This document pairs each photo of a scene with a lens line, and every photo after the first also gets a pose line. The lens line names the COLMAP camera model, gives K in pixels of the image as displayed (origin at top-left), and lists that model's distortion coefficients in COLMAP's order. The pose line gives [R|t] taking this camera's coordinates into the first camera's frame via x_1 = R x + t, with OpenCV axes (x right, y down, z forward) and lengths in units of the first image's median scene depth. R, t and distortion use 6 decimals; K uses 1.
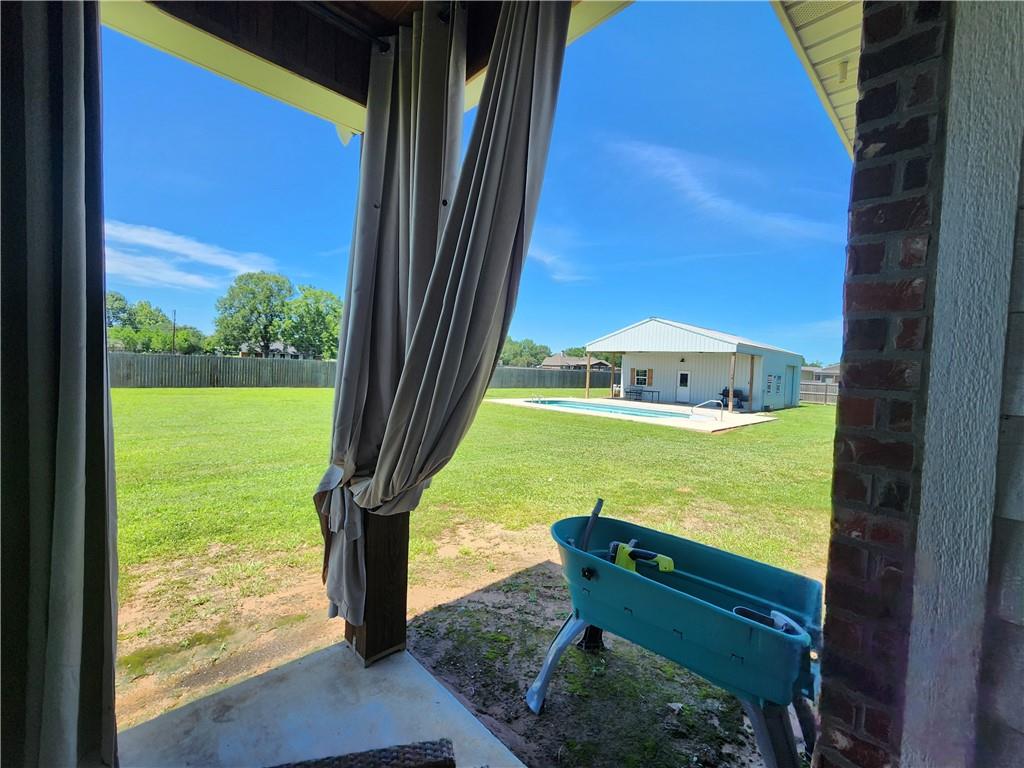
lens RADIAL K [[421.2, 0, 485.5], [0, 421.2, 377.8], [0, 0, 1]] dist [-0.003182, 0.000100]
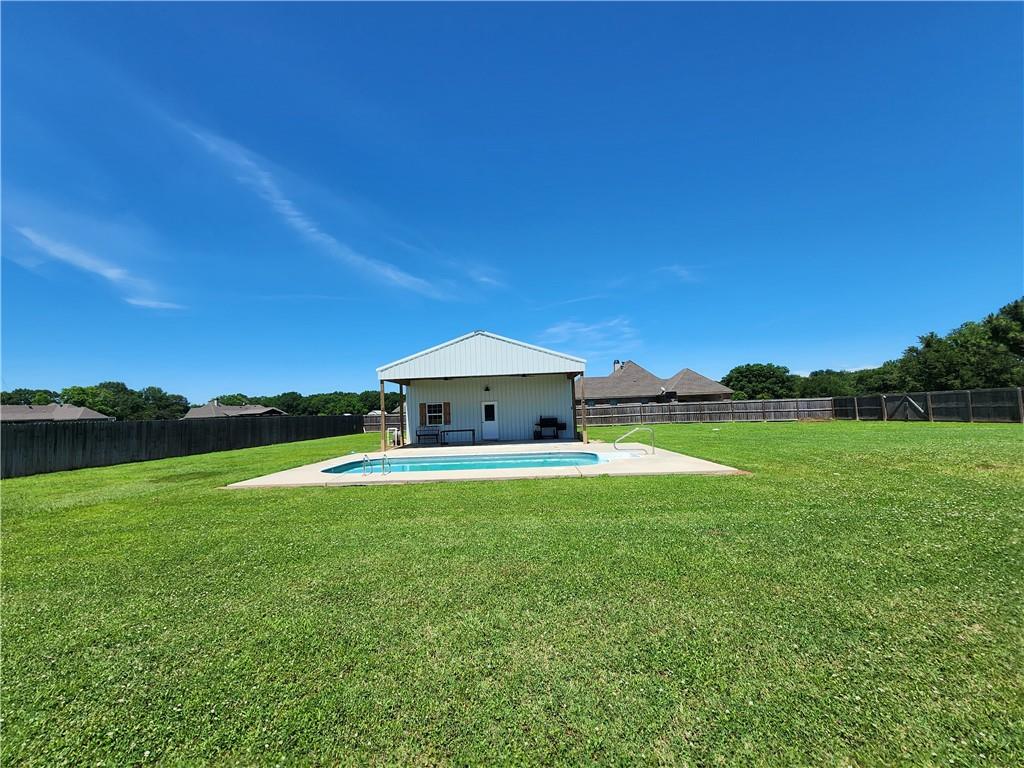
lens RADIAL K [[421.2, 0, 501.4], [0, 421.2, 384.9], [0, 0, 1]] dist [-0.003182, 0.000100]
pose [[0.698835, -0.025382, 0.714832, -0.093179], [0.088863, 0.994709, -0.051554, -0.003608], [-0.709741, 0.099550, 0.697393, 0.376730]]
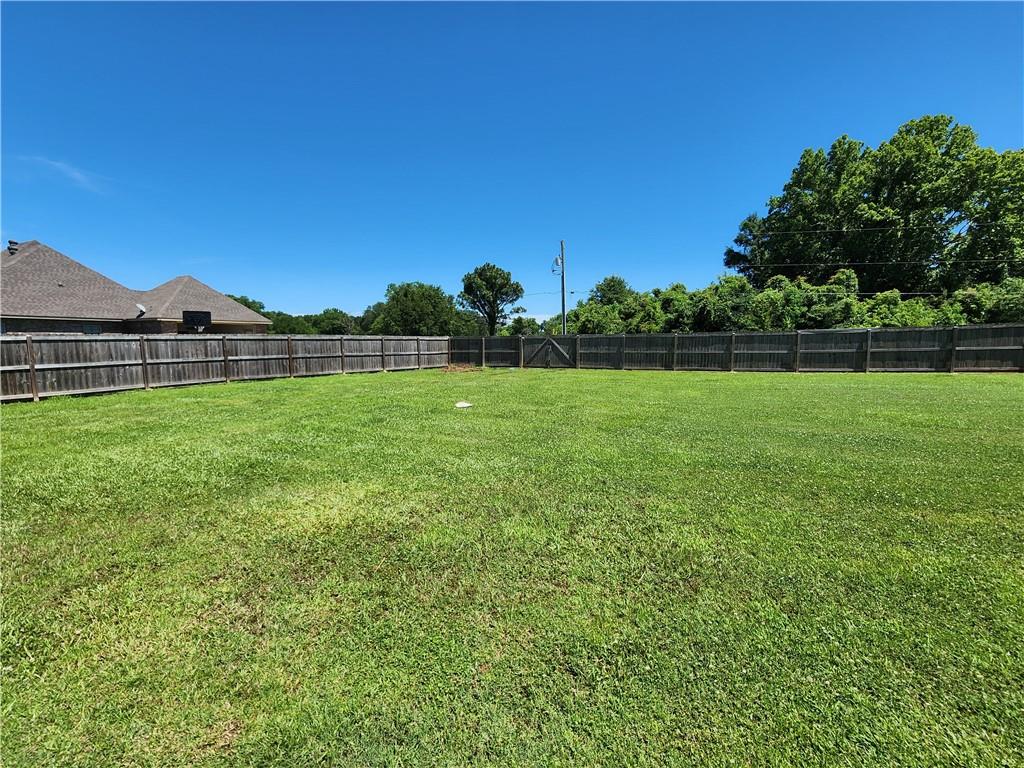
lens RADIAL K [[421.2, 0, 501.9], [0, 421.2, 385.5], [0, 0, 1]] dist [-0.003182, 0.000100]
pose [[-0.389770, -0.143061, 0.909732, 0.501570], [0.013269, 0.986885, 0.160879, 0.012171], [-0.920817, 0.074778, -0.382760, 0.772961]]
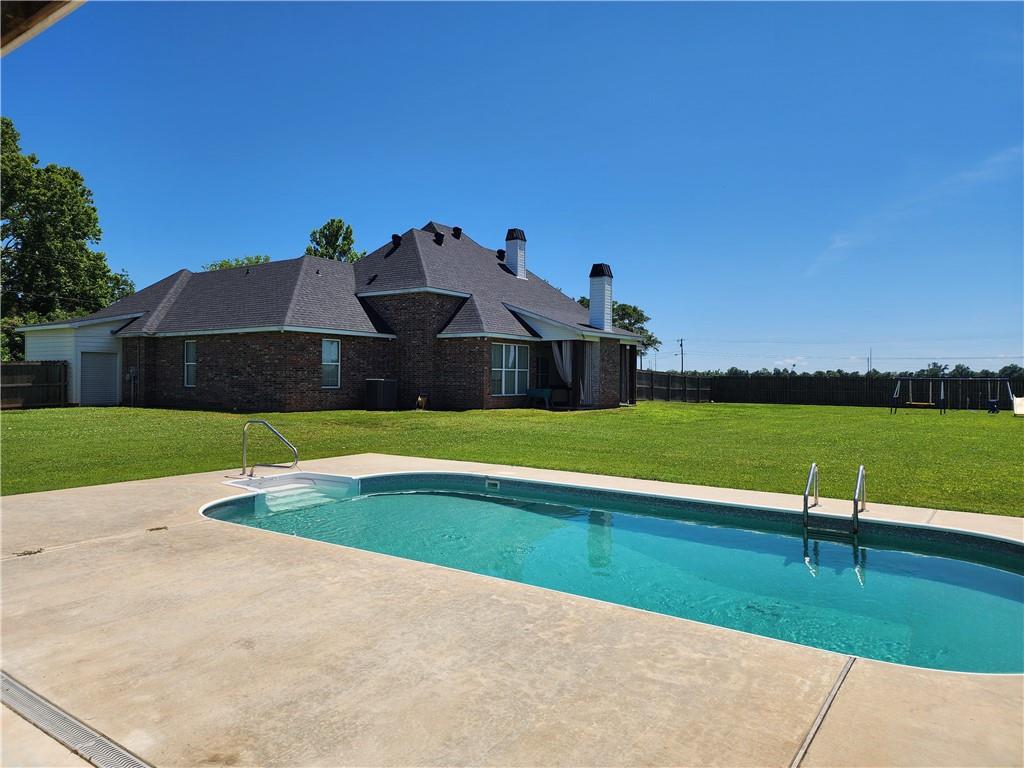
lens RADIAL K [[681.8, 0, 522.1], [0, 681.8, 378.9], [0, 0, 1]] dist [0.086656, -0.080663]
pose [[-0.973876, -0.050683, -0.221353, 0.275683], [-0.055912, 0.998284, 0.017417, -0.003307], [0.220090, 0.029338, -0.975038, 0.953980]]
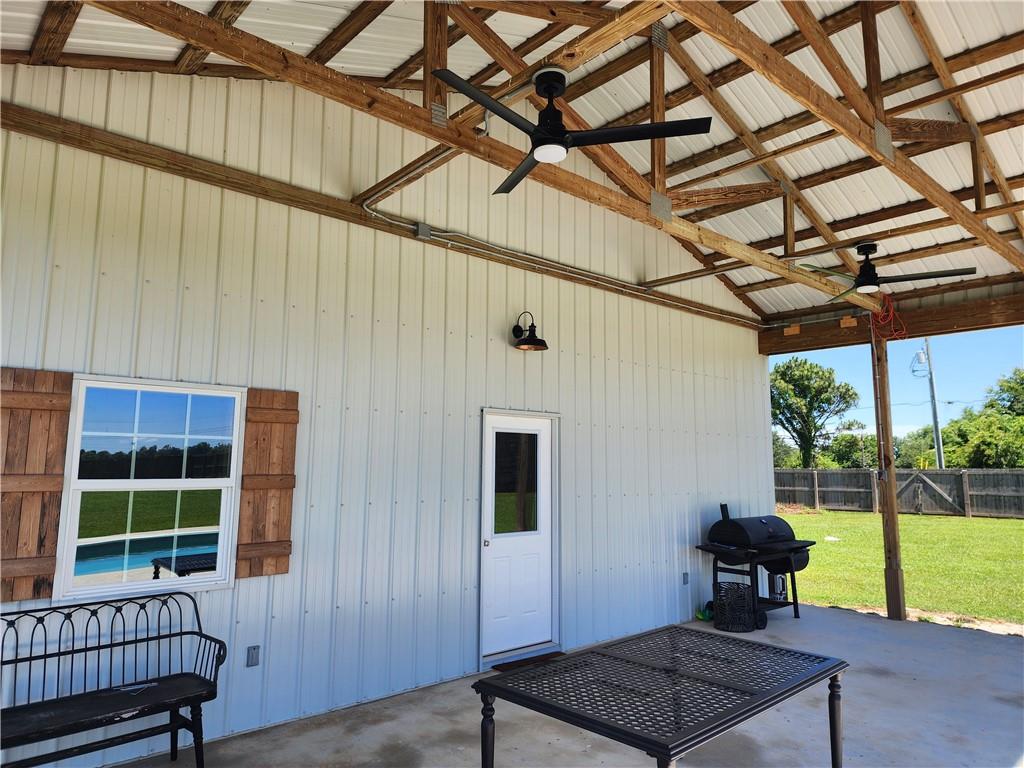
lens RADIAL K [[681.8, 0, 501.6], [0, 681.8, 378.2], [0, 0, 1]] dist [0.086656, -0.080663]
pose [[0.012665, 0.083970, 0.996388, 0.234124], [0.021509, 0.996214, -0.084229, -0.008638], [-0.999688, 0.022498, 0.010811, 0.936374]]
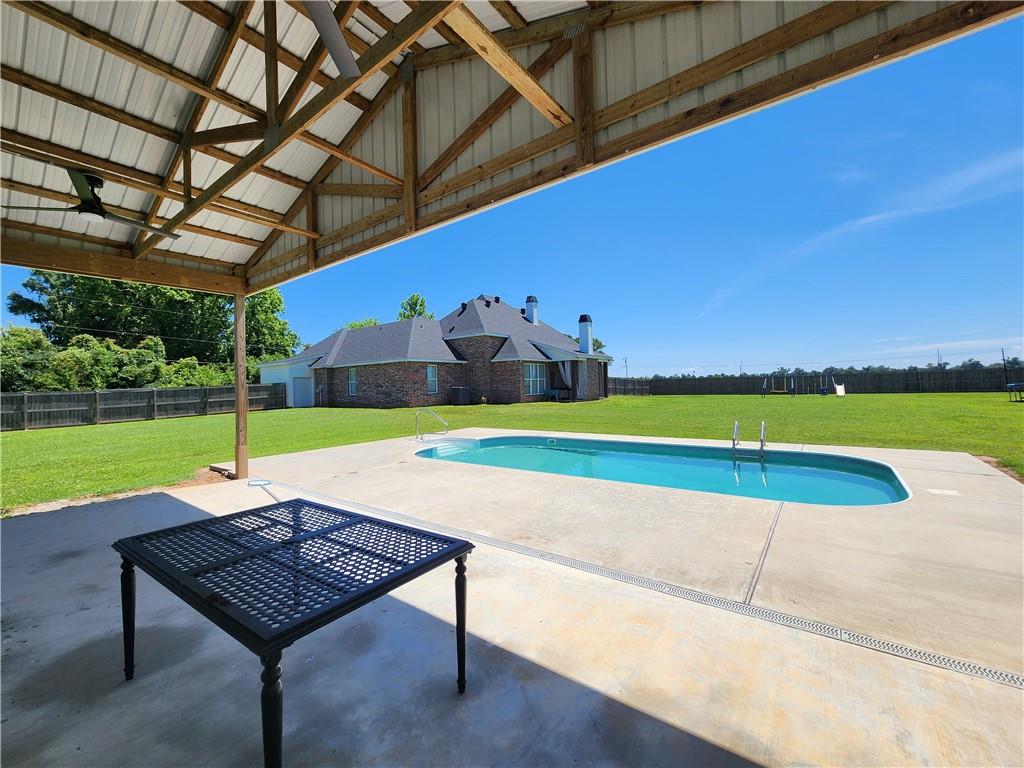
lens RADIAL K [[421.2, 0, 504.1], [0, 421.2, 378.9], [0, 0, 1]] dist [-0.003182, 0.000100]
pose [[-0.984791, -0.021060, -0.172462, 0.322621], [-0.021737, 0.999762, 0.002035, 0.000344], [0.172378, 0.005752, -0.985014, 0.987676]]
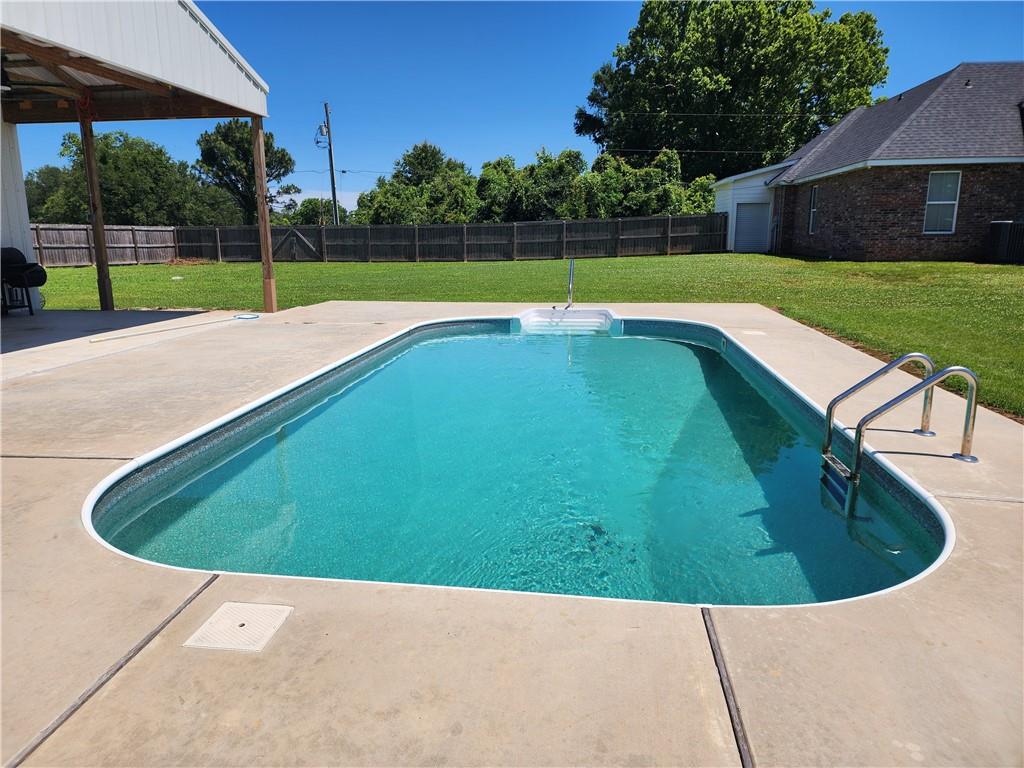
lens RADIAL K [[681.8, 0, 494.9], [0, 681.8, 374.6], [0, 0, 1]] dist [0.086656, -0.080663]
pose [[-0.627704, -0.196482, 0.753248, 0.044797], [0.000767, 0.967466, 0.252999, -0.004399], [-0.778452, 0.159386, -0.607132, 0.871140]]
